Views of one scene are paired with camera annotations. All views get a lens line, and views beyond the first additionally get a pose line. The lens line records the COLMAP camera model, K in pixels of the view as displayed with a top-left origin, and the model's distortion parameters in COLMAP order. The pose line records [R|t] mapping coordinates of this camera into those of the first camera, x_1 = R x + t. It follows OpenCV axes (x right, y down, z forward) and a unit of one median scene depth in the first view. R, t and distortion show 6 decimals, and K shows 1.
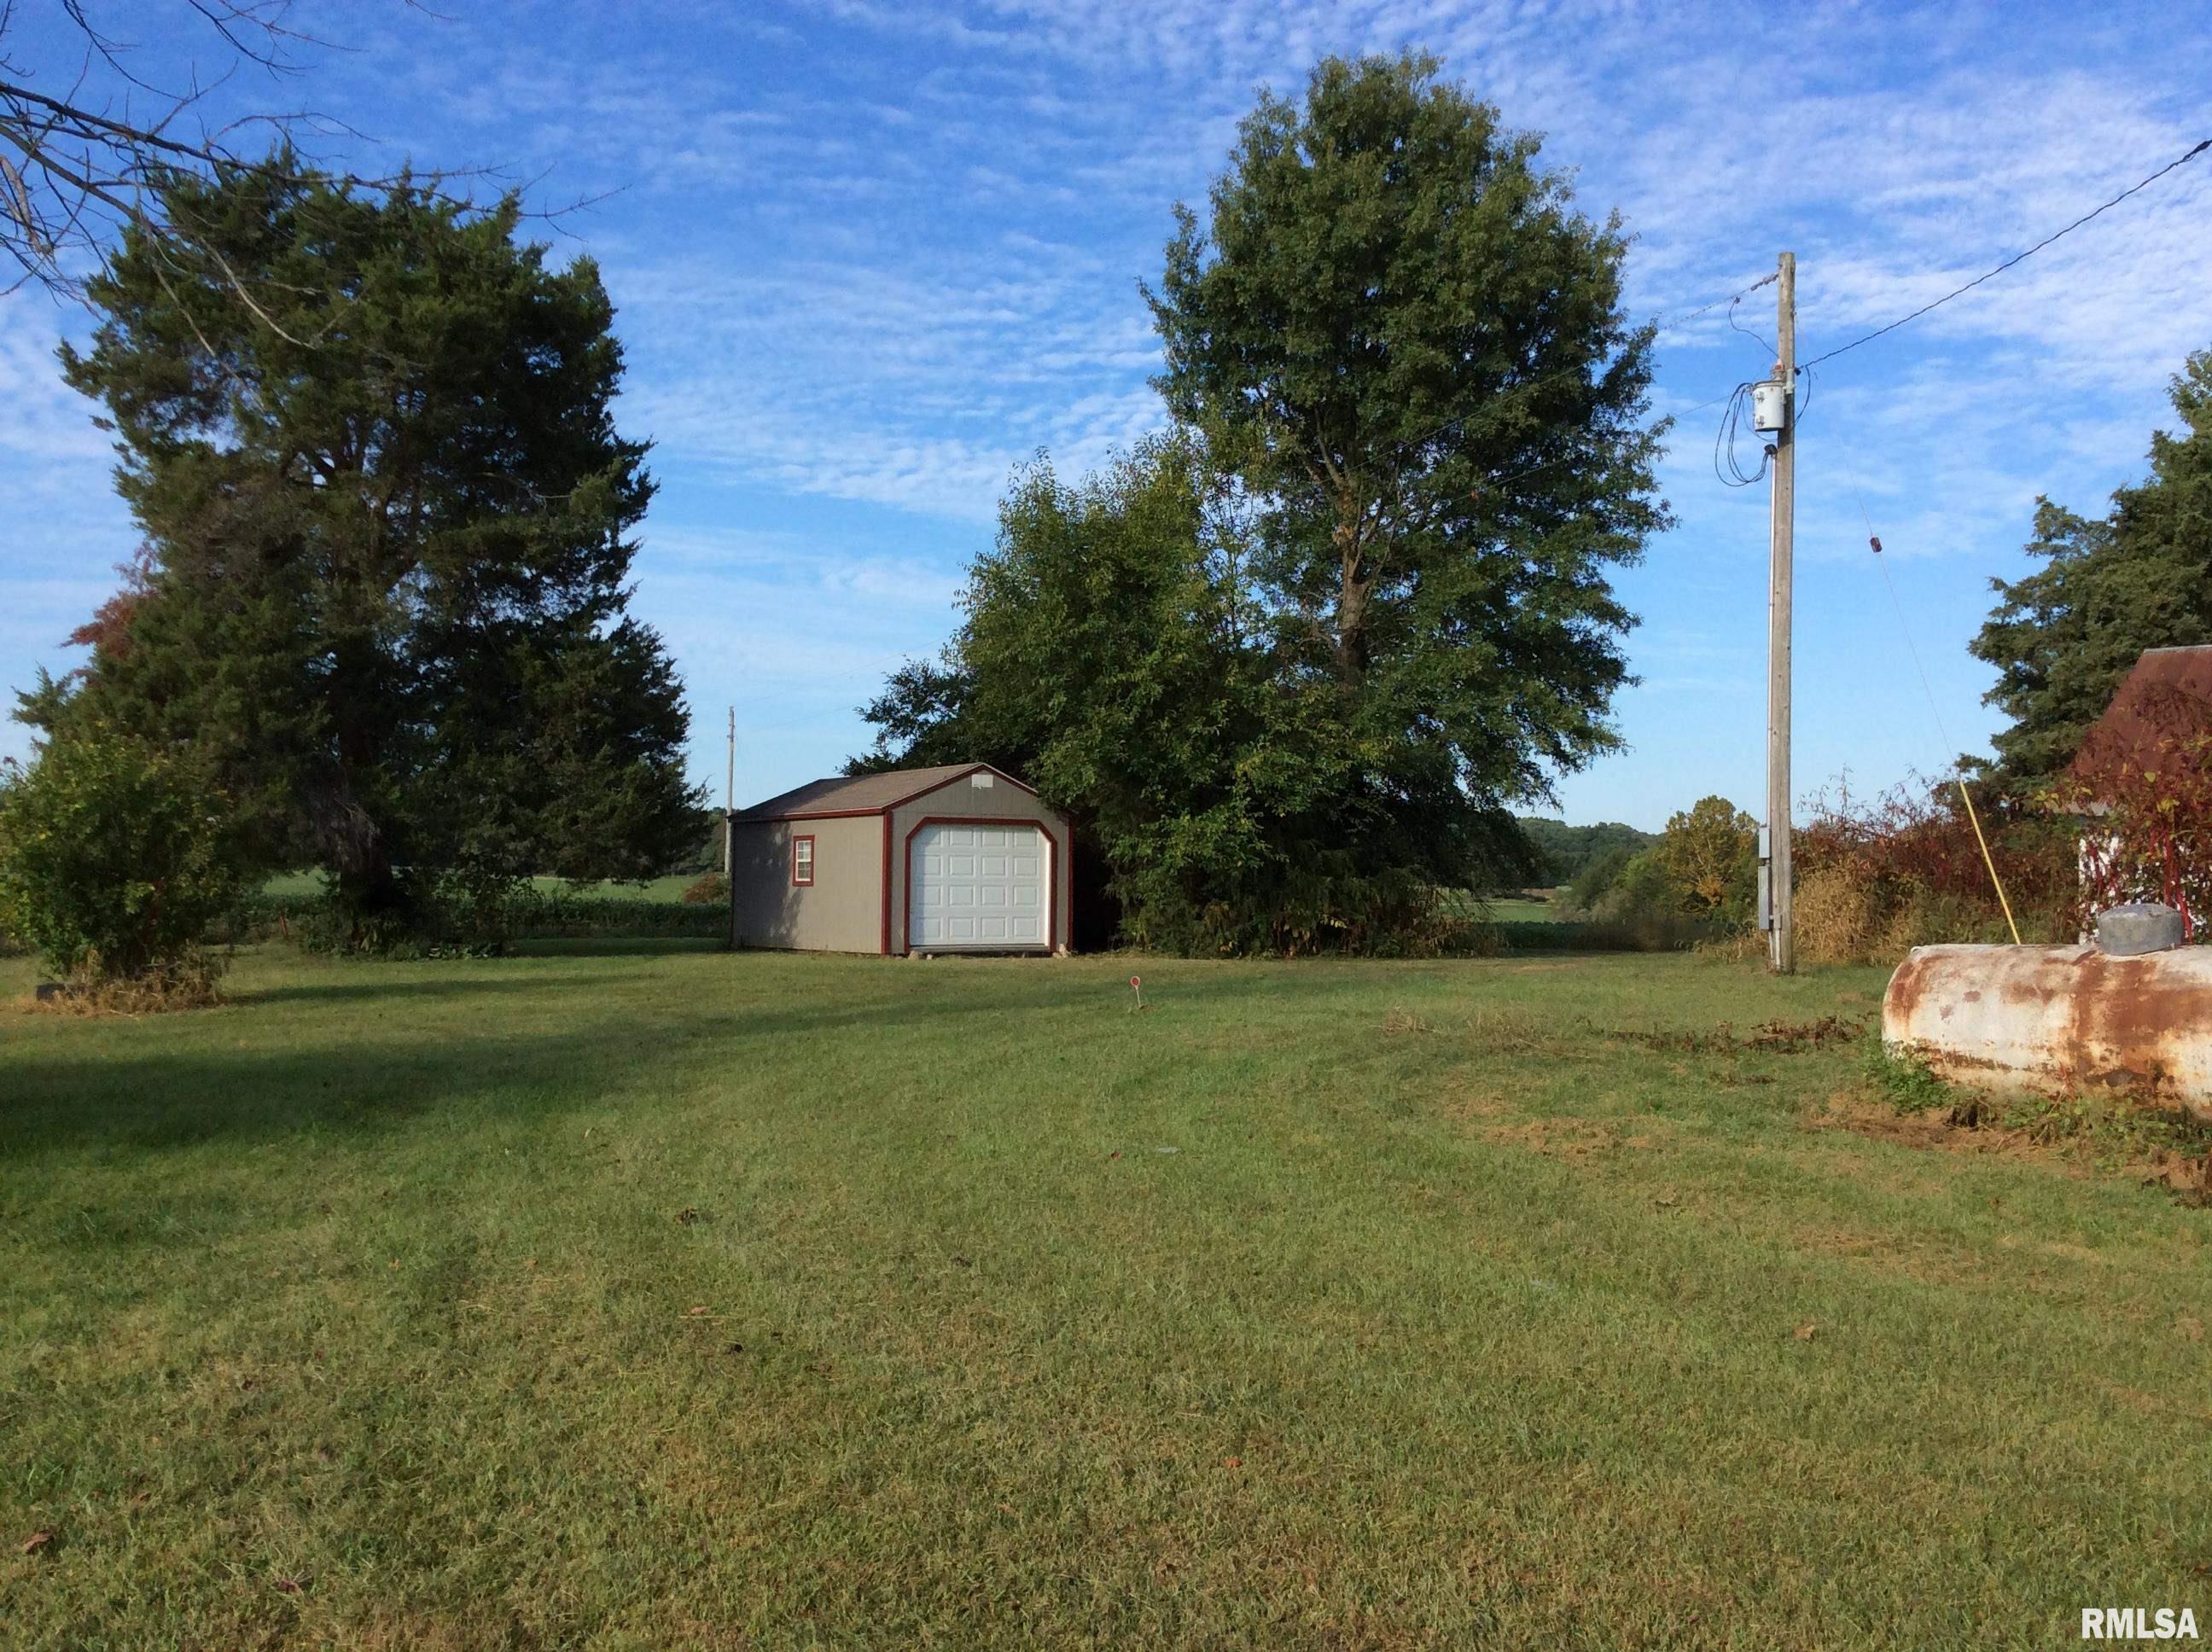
lens RADIAL K [[2015.4, 0, 1105.6], [0, 2015.4, 829.1], [0, 0, 1]] dist [0.036991, 0.000000]
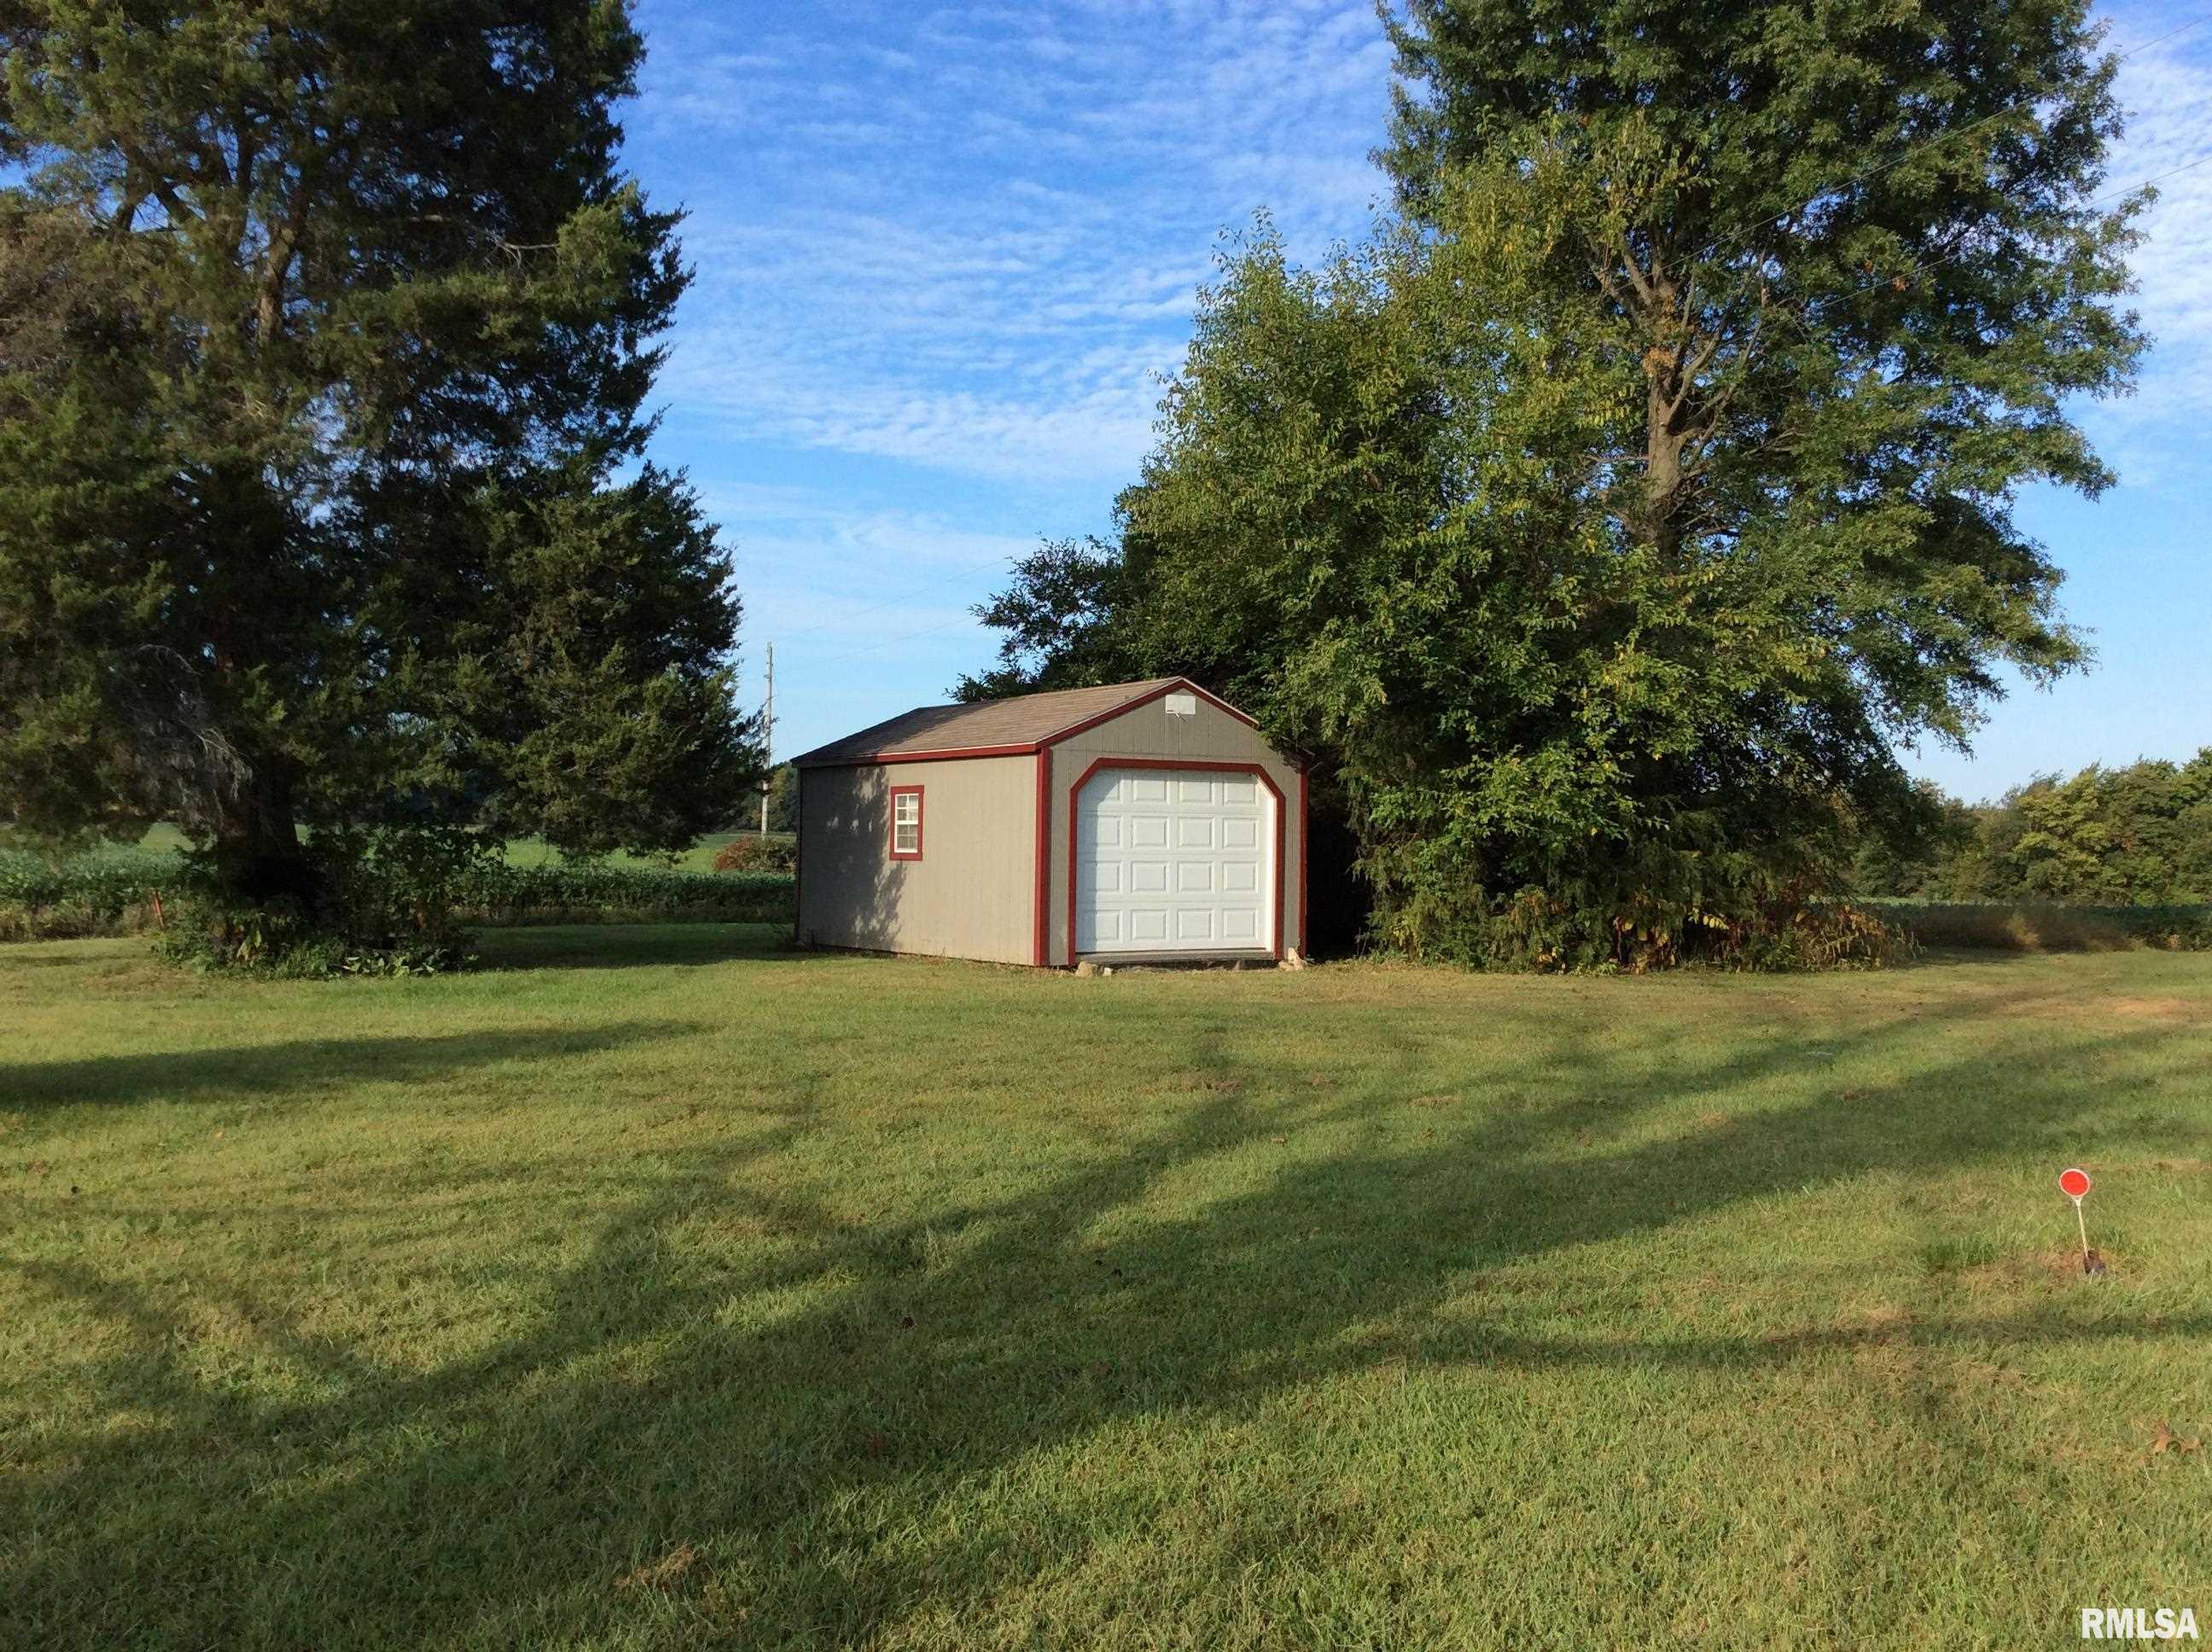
lens RADIAL K [[2015.4, 0, 1102.7], [0, 2015.4, 826.1], [0, 0, 1]] dist [0.036991, 0.000000]
pose [[0.999993, 0.003767, -0.000759, -0.083844], [-0.003754, 0.999858, 0.016415, 0.005125], [0.000821, -0.016412, 0.999865, 0.322627]]
